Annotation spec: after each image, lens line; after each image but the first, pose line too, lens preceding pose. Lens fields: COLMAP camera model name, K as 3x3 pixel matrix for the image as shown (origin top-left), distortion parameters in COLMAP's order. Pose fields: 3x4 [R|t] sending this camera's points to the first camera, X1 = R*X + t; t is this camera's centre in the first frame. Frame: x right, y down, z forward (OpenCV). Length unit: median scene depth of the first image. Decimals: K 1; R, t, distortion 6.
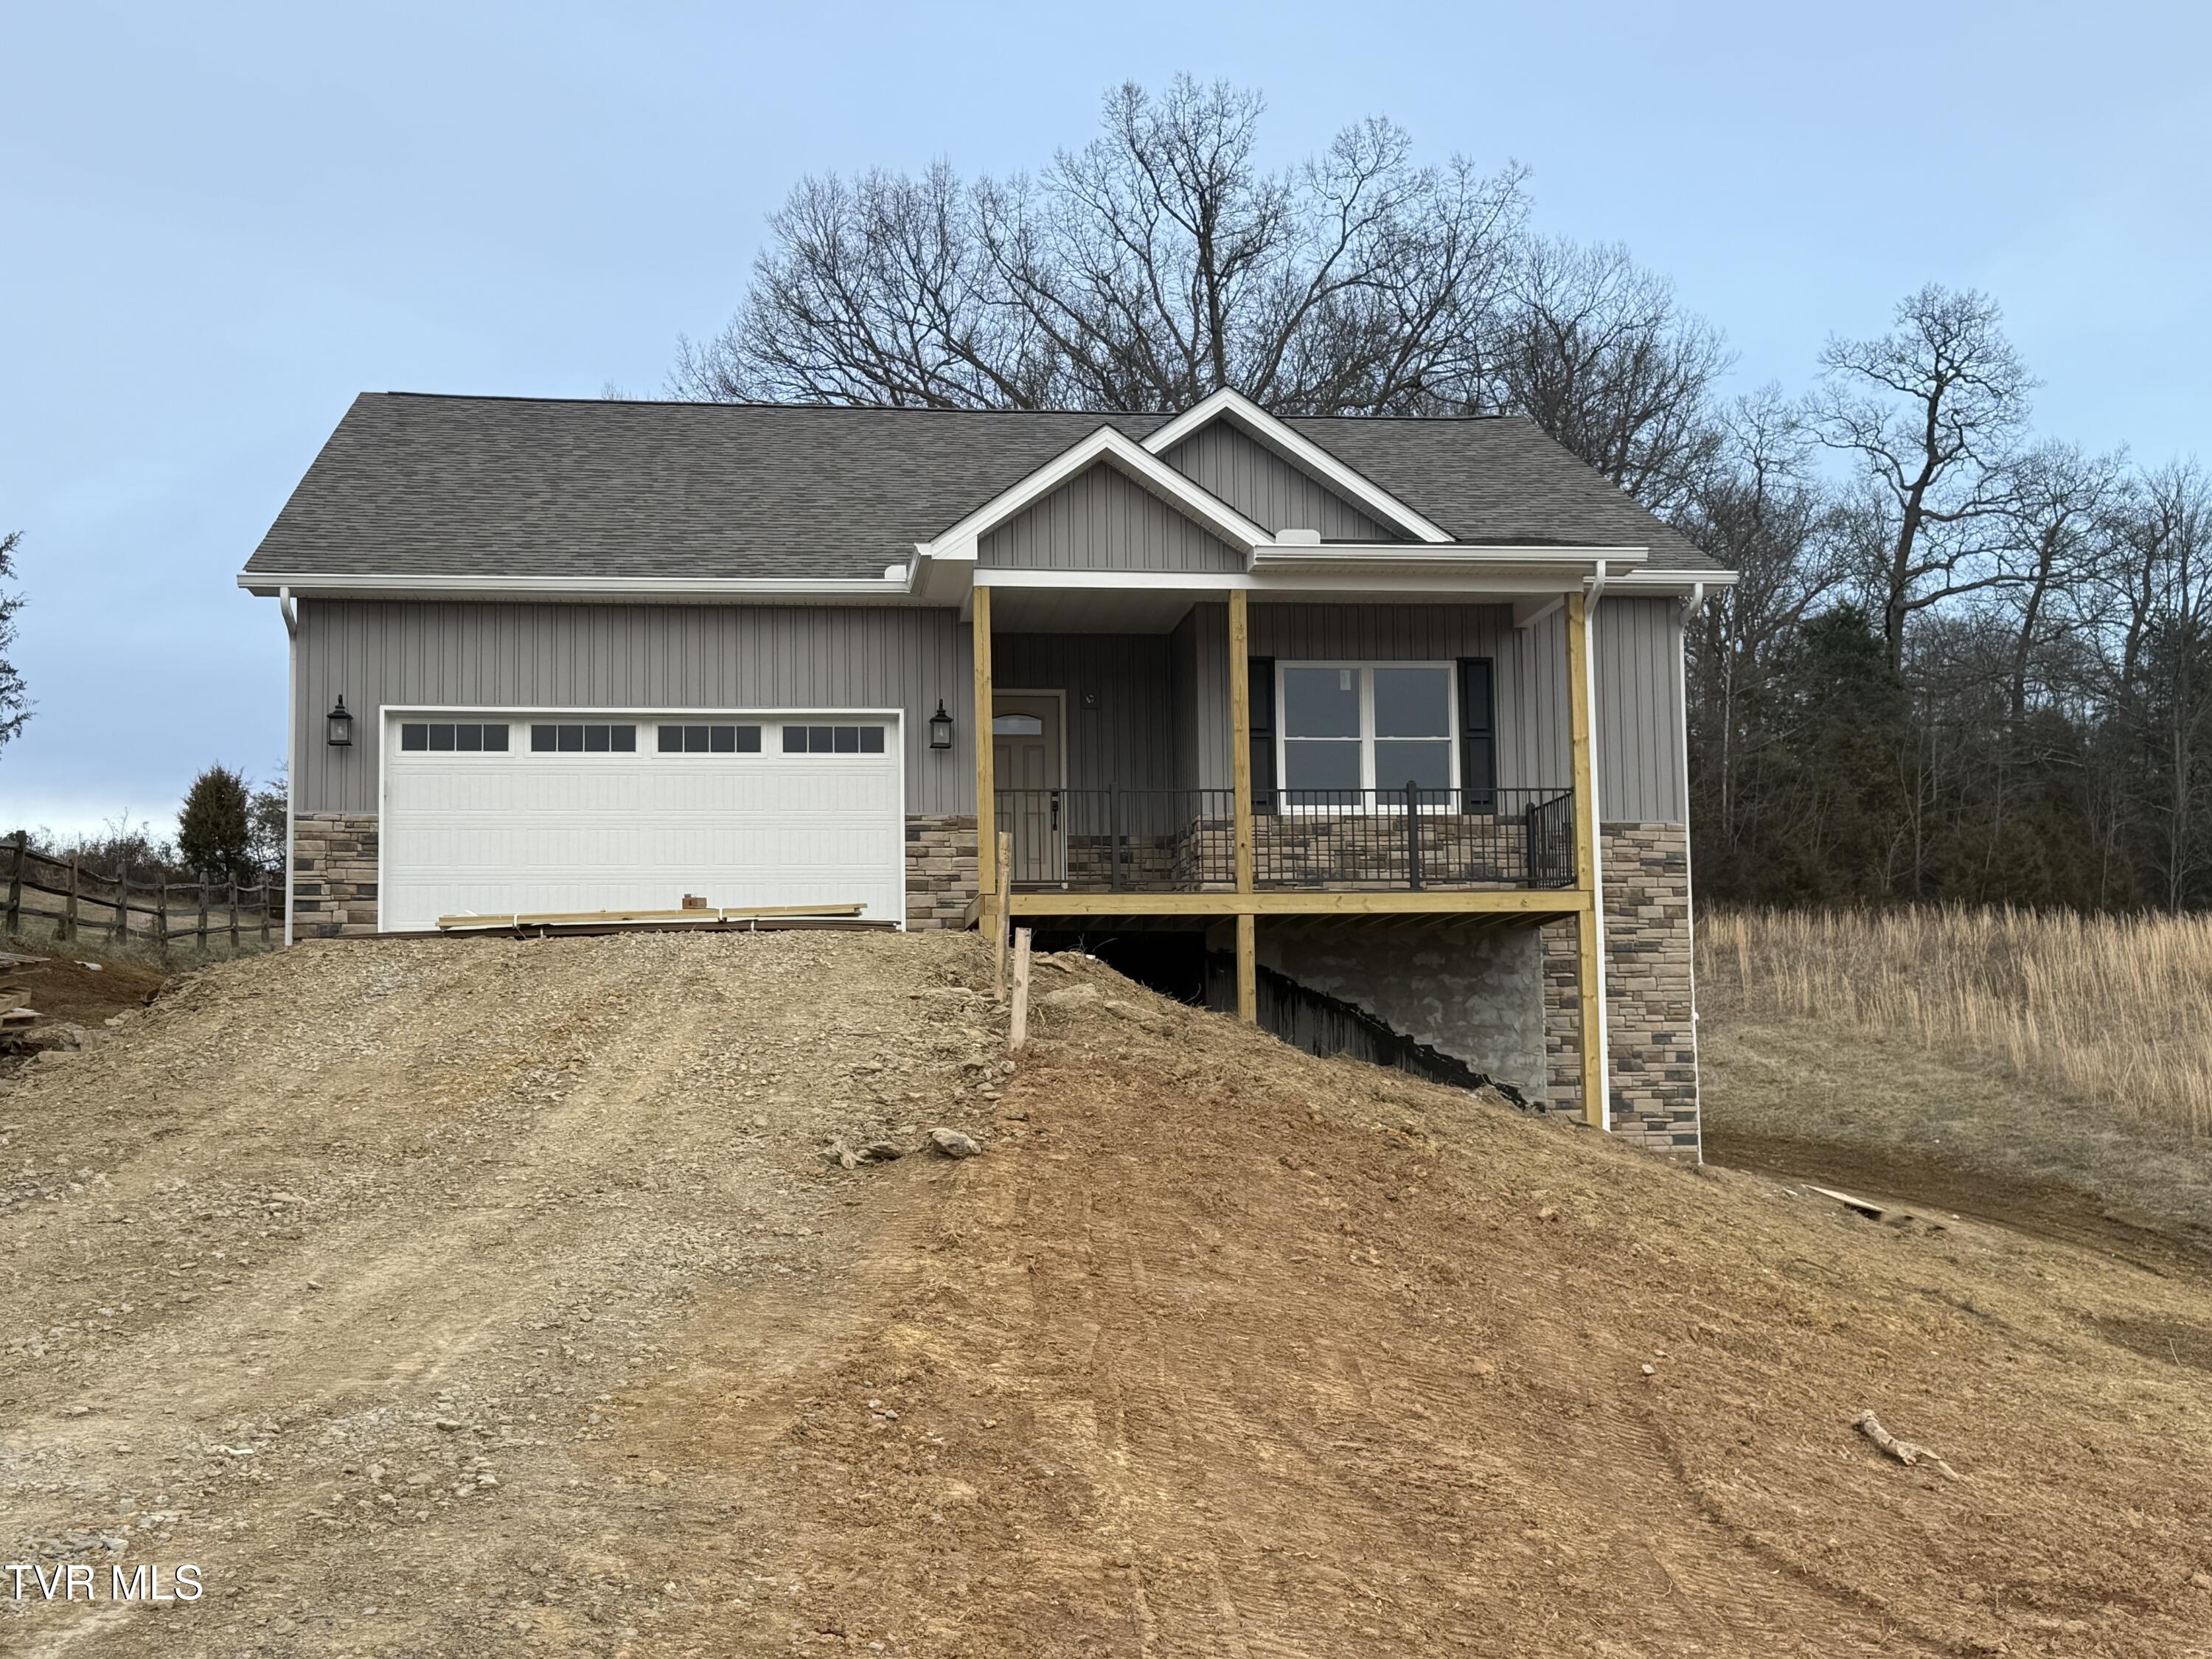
lens RADIAL K [[2721.0, 0, 1078.6], [0, 2721.0, 835.5], [0, 0, 1]] dist [0.185580, -0.351473]
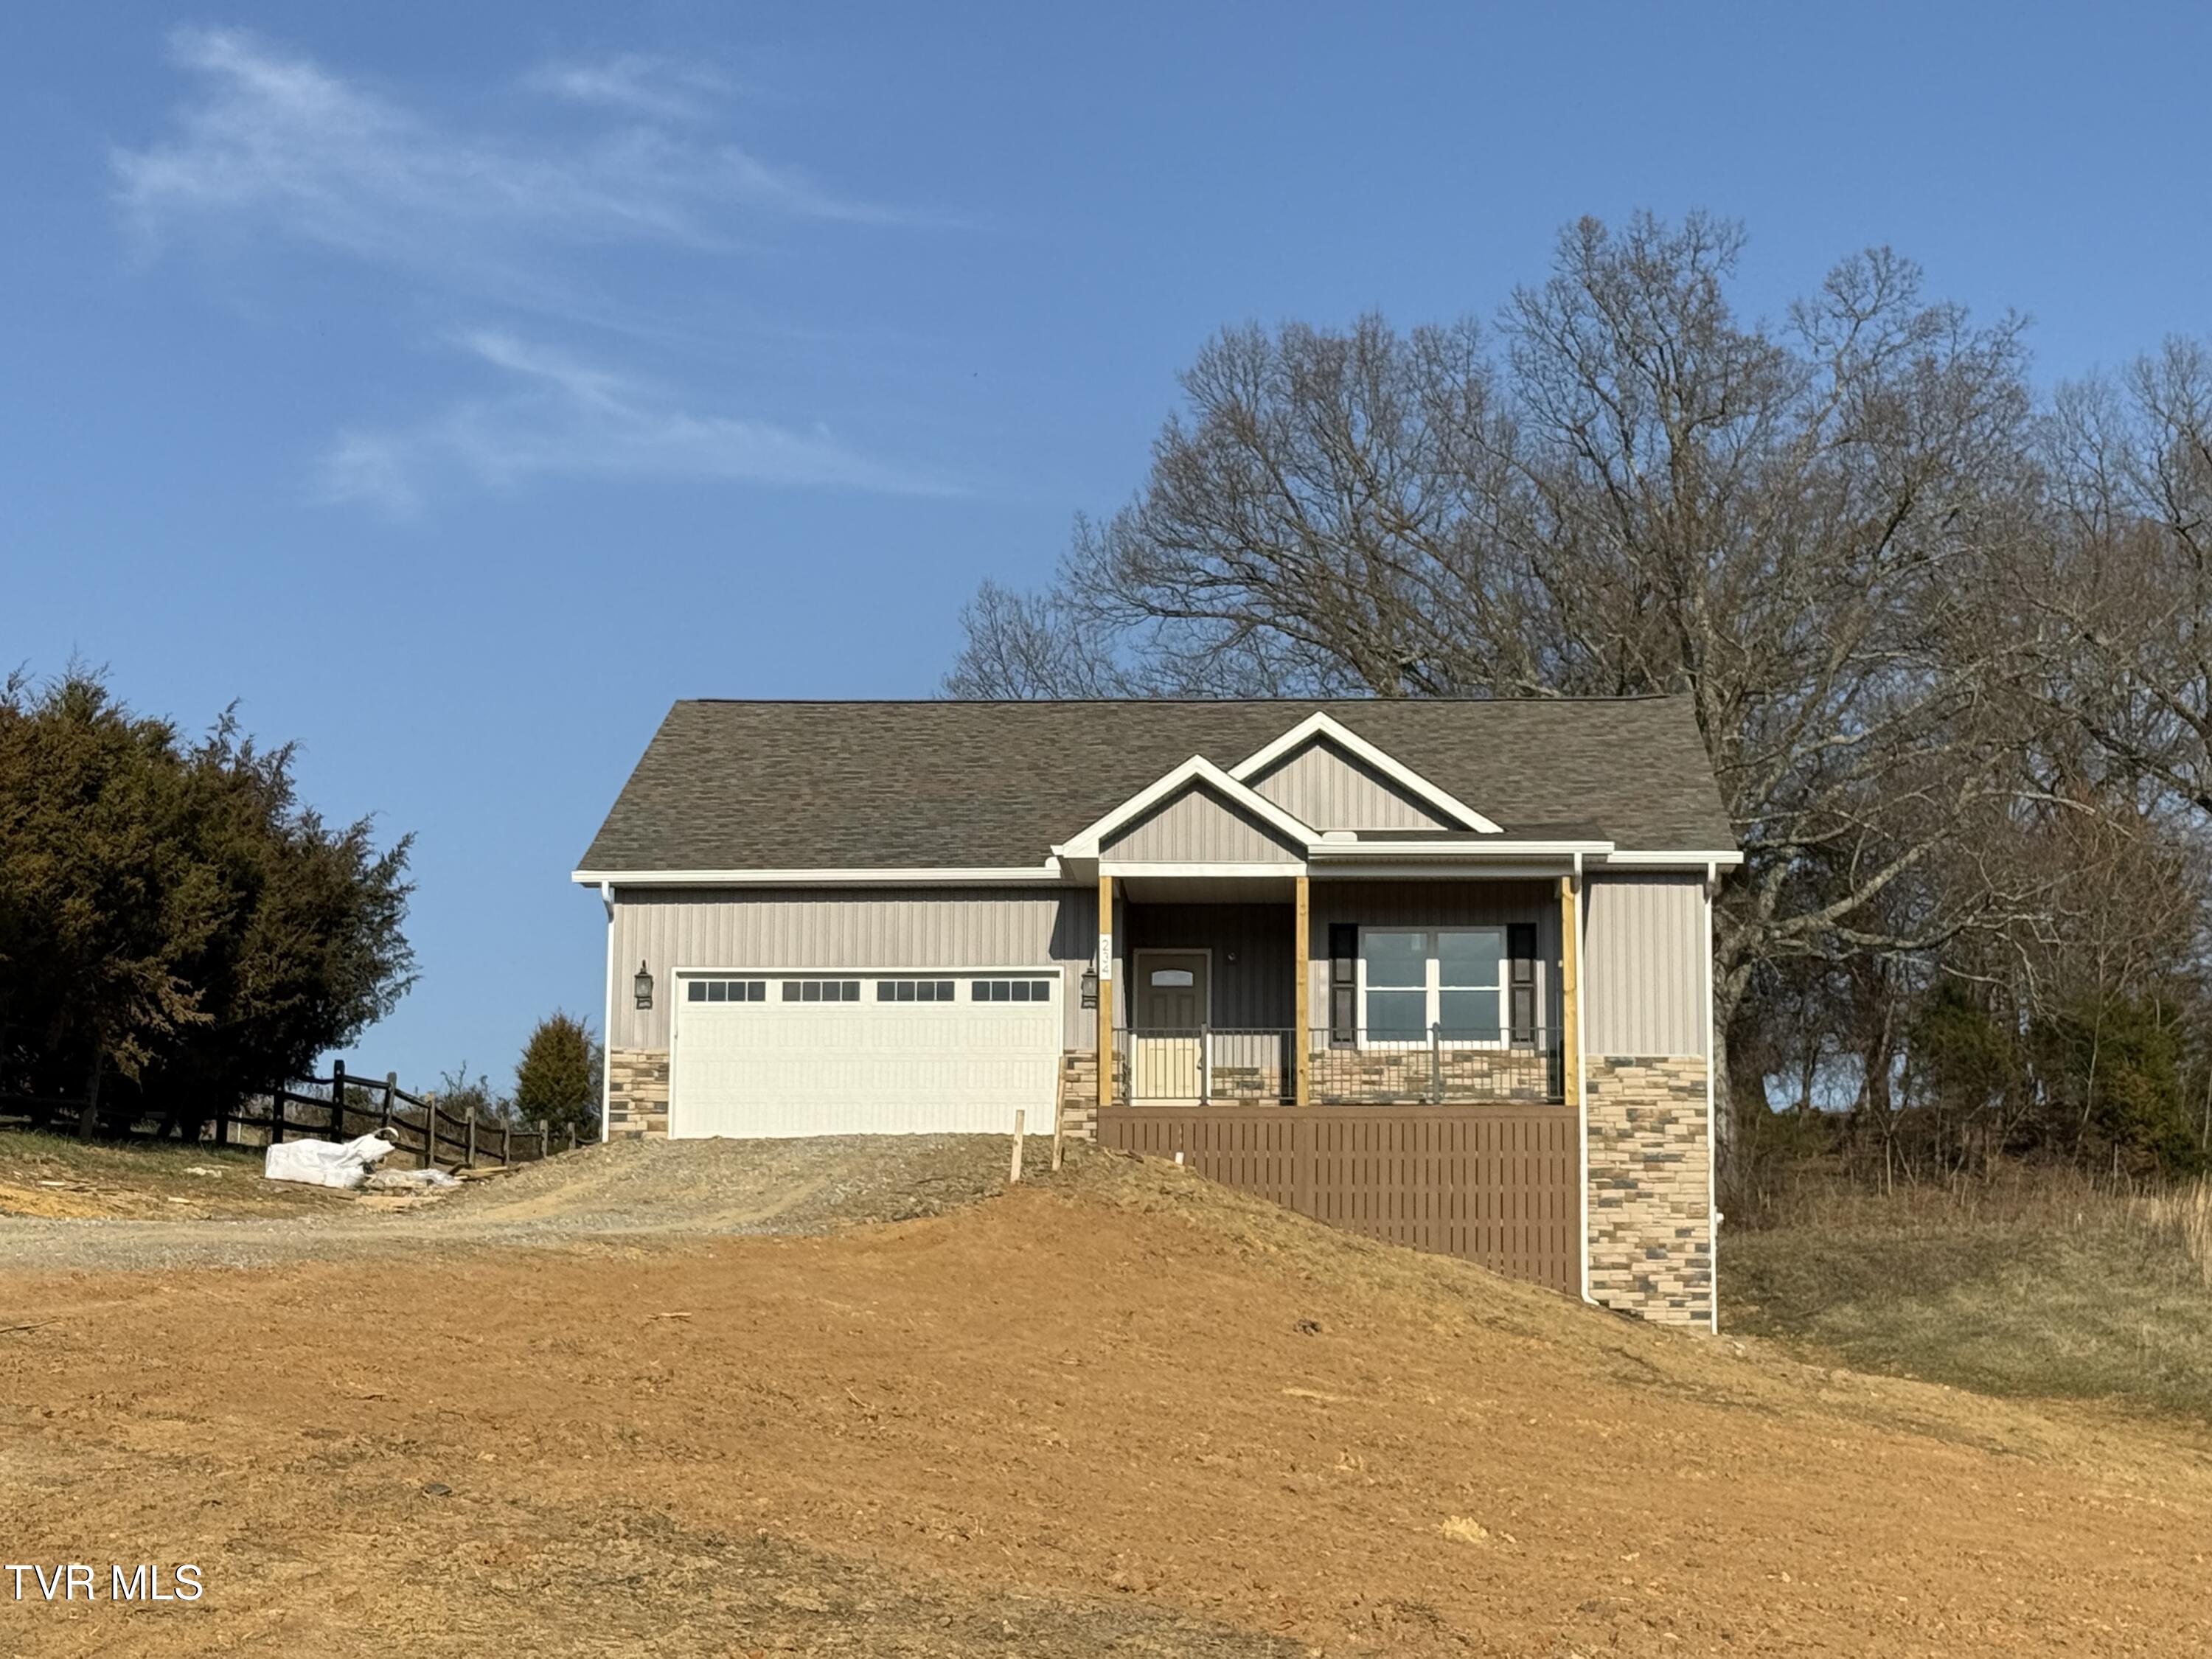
lens RADIAL K [[4367.0, 0, 1150.4], [0, 4367.0, 829.8], [0, 0, 1]] dist [0.176186, 0.050364]
pose [[0.985845, -0.009784, -0.167375, 0.313454], [-0.001520, 0.997733, -0.067272, 0.026957], [0.167654, 0.066574, 0.983596, -0.999304]]
